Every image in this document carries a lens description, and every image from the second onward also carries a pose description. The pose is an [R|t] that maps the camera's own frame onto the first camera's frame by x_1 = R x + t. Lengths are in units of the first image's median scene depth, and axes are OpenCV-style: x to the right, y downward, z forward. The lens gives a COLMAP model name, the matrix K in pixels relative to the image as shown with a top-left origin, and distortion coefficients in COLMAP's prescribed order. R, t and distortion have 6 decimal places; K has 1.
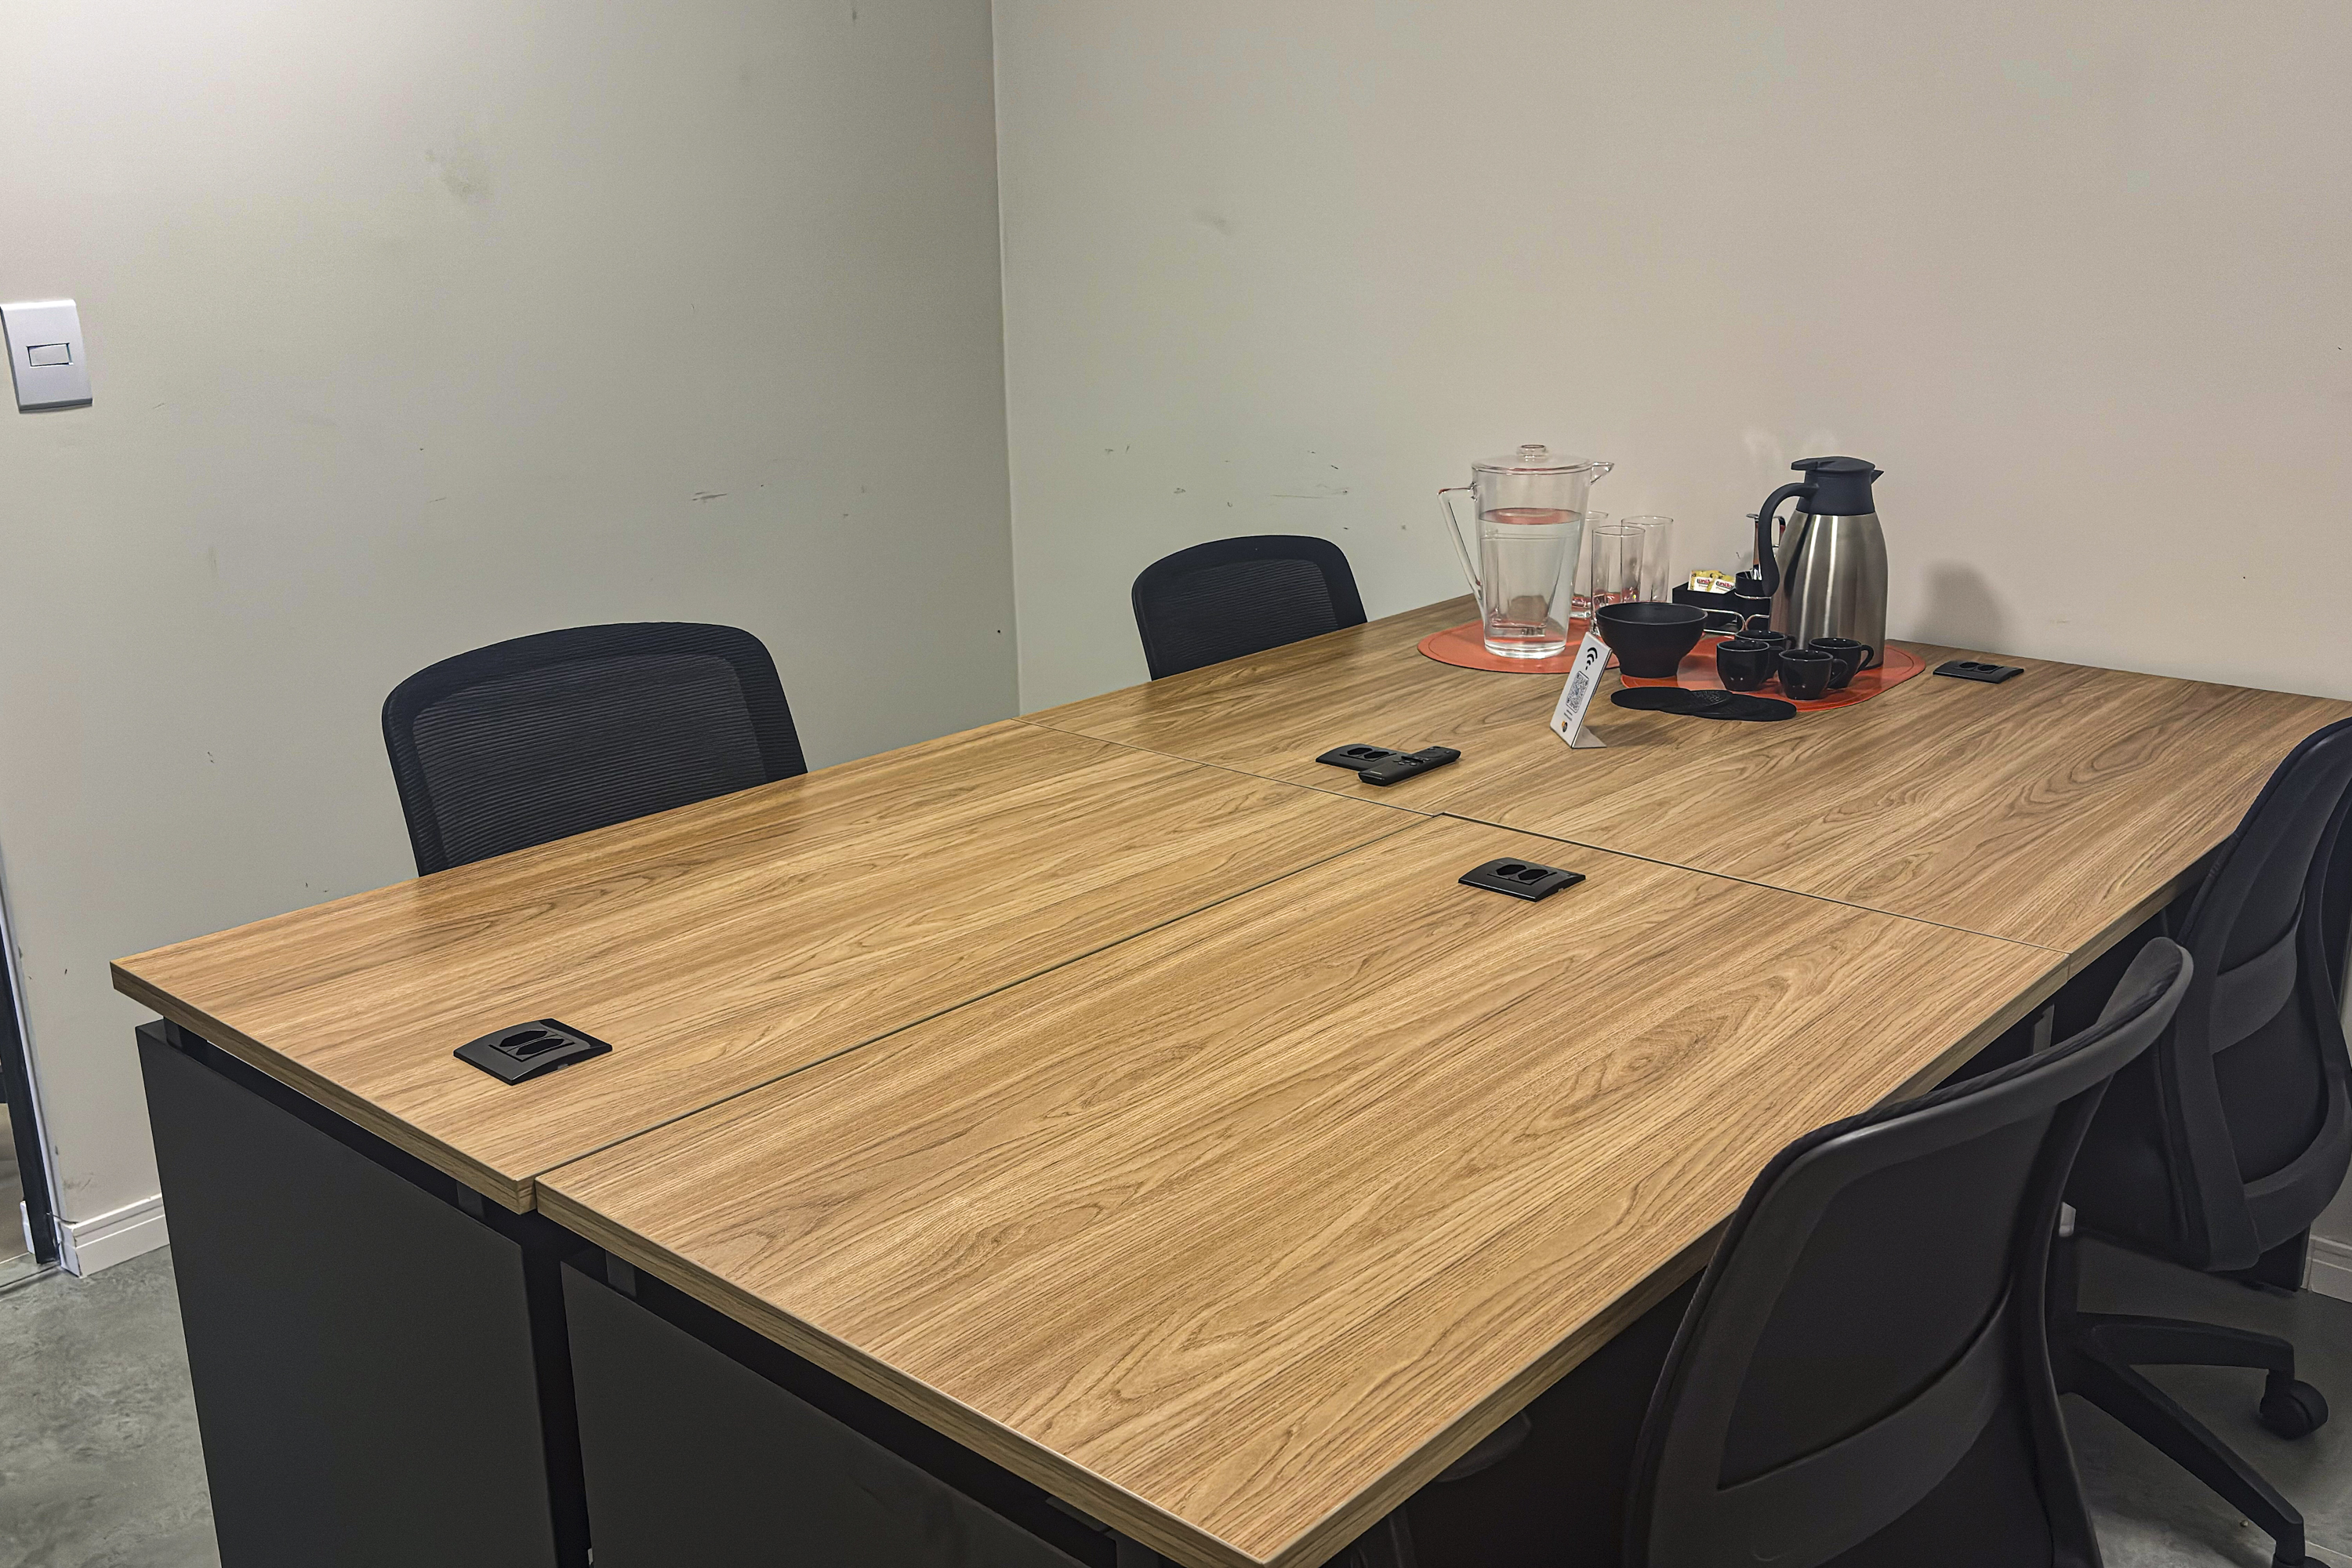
lens RADIAL K [[2124.5, 0, 1171.4], [0, 2124.5, 775.7], [0, 0, 1]] dist [0.028280, 0.000000]
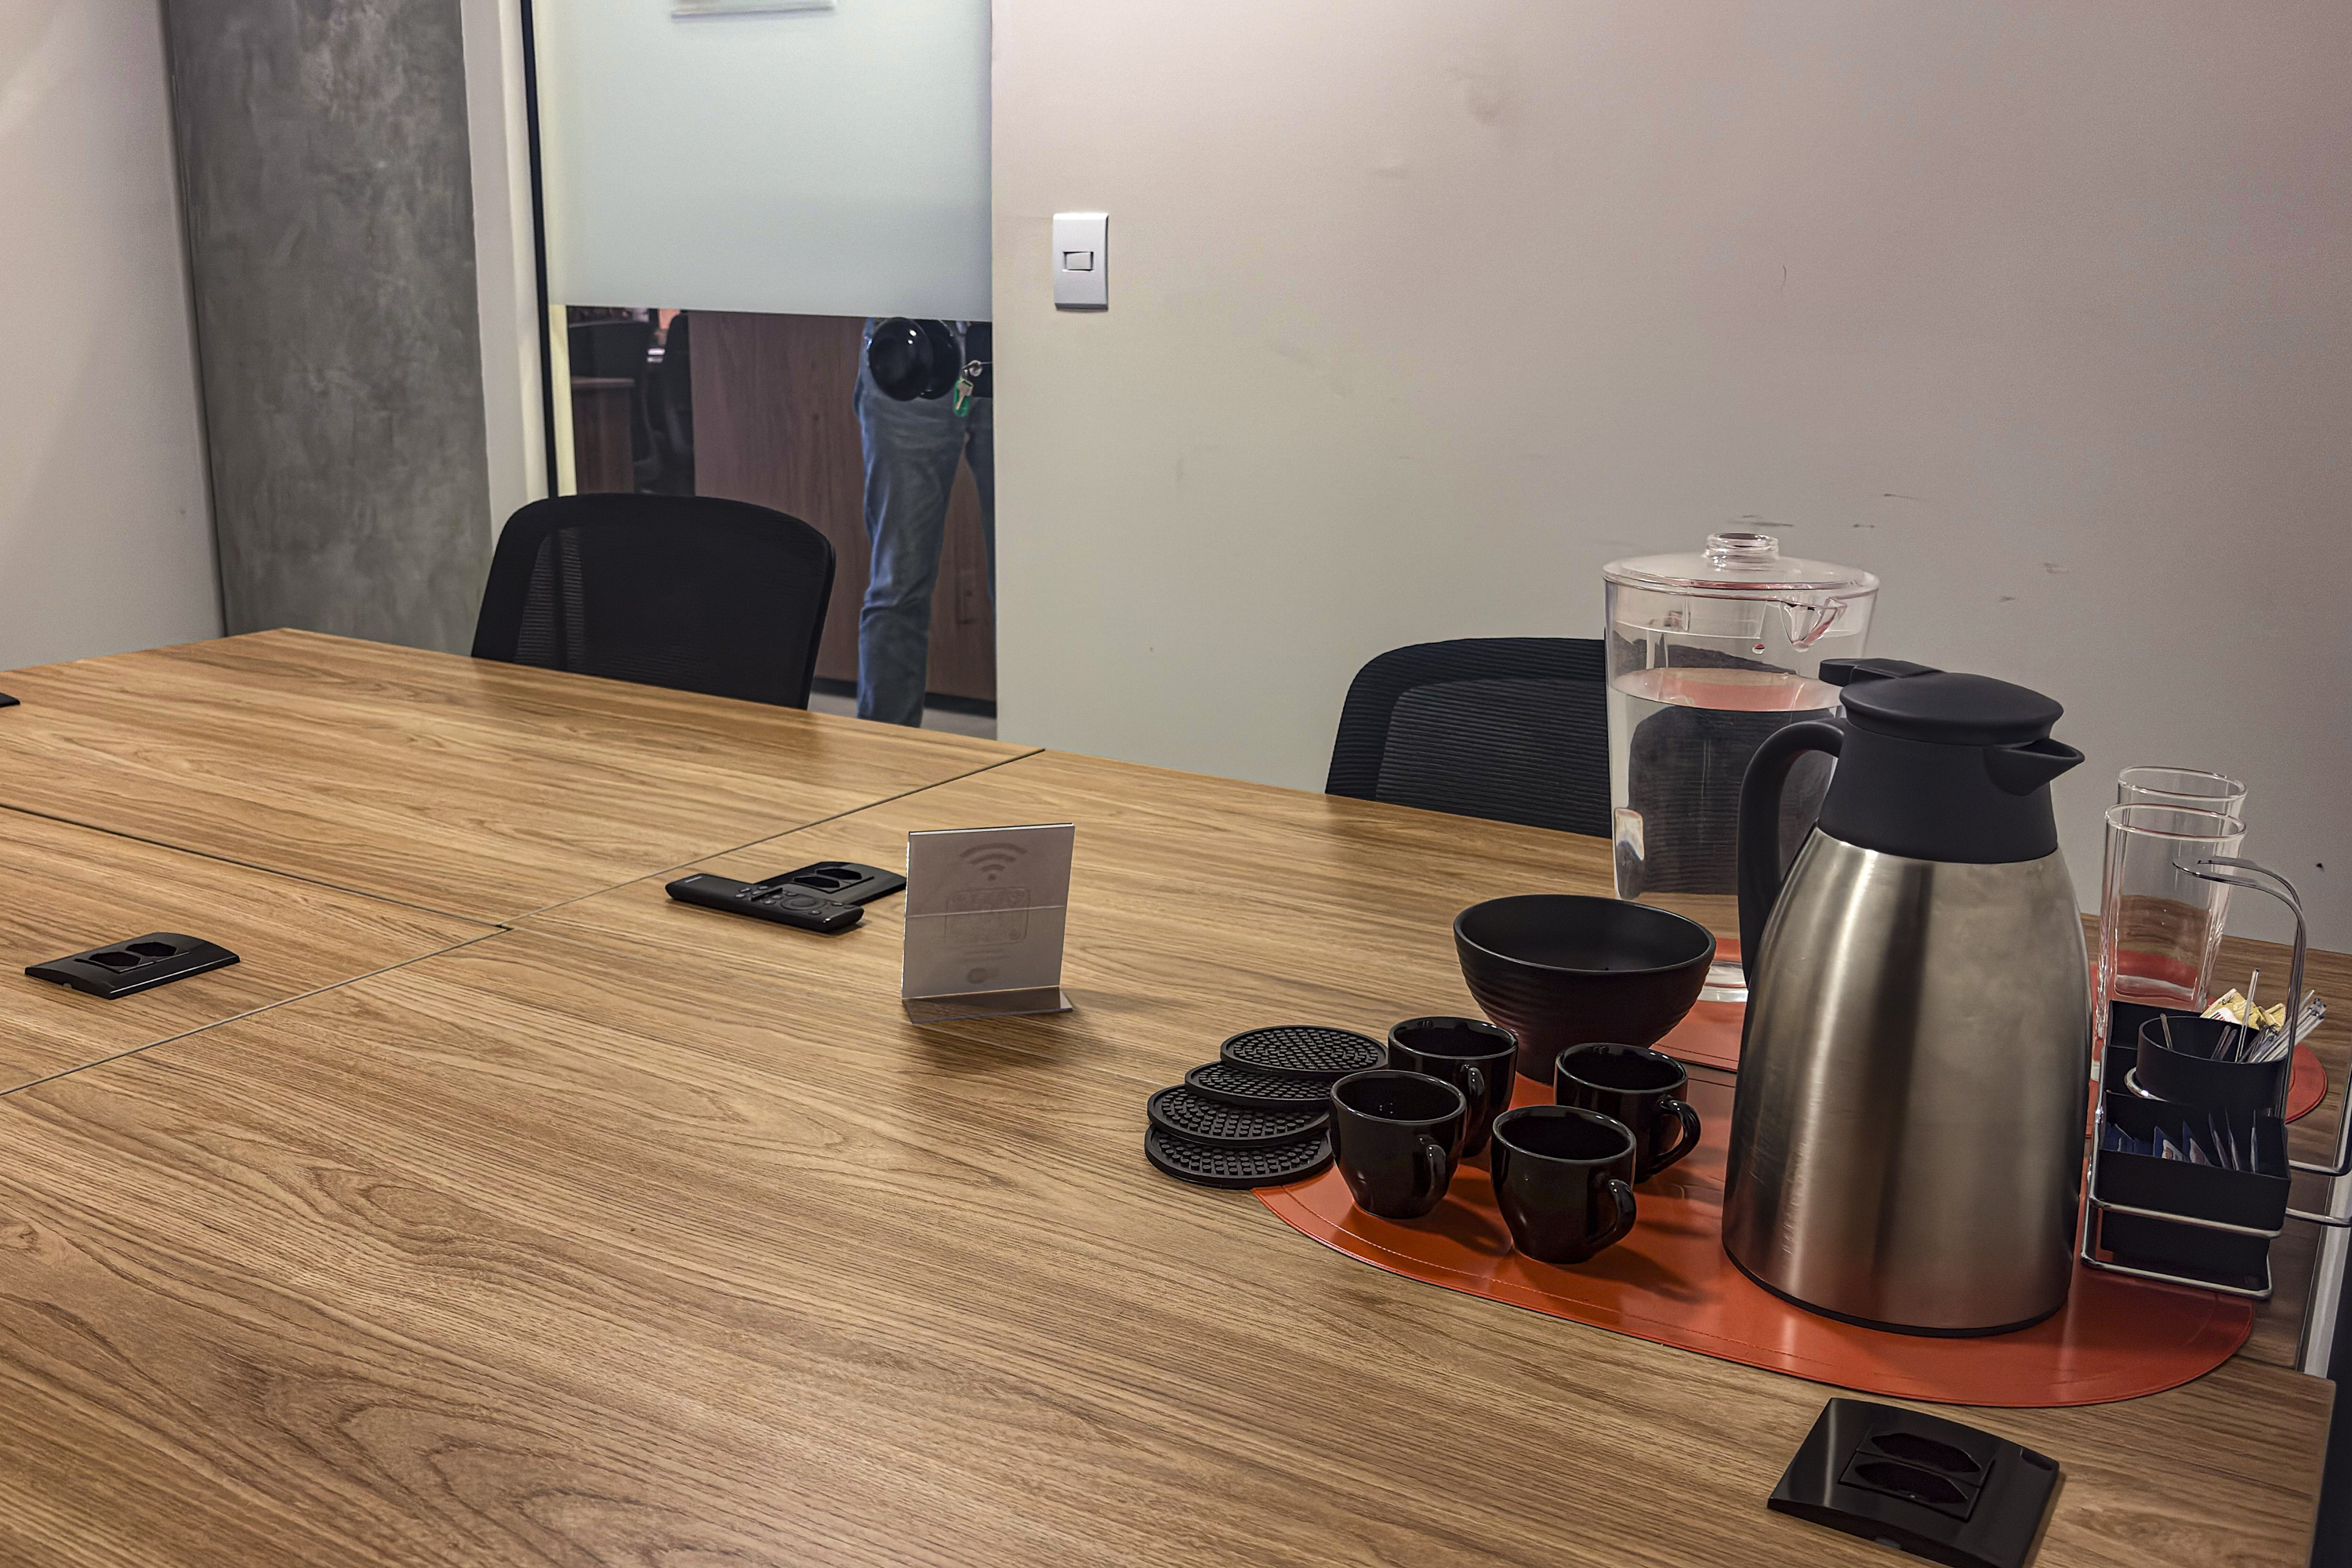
lens RADIAL K [[2124.5, 0, 1174.8], [0, 2124.5, 782.3], [0, 0, 1]] dist [0.028280, 0.000000]
pose [[0.190622, 0.248864, -0.949595, 0.780217], [-0.292783, 0.937719, 0.186978, -0.205899], [0.936985, 0.242383, 0.251613, 1.047229]]
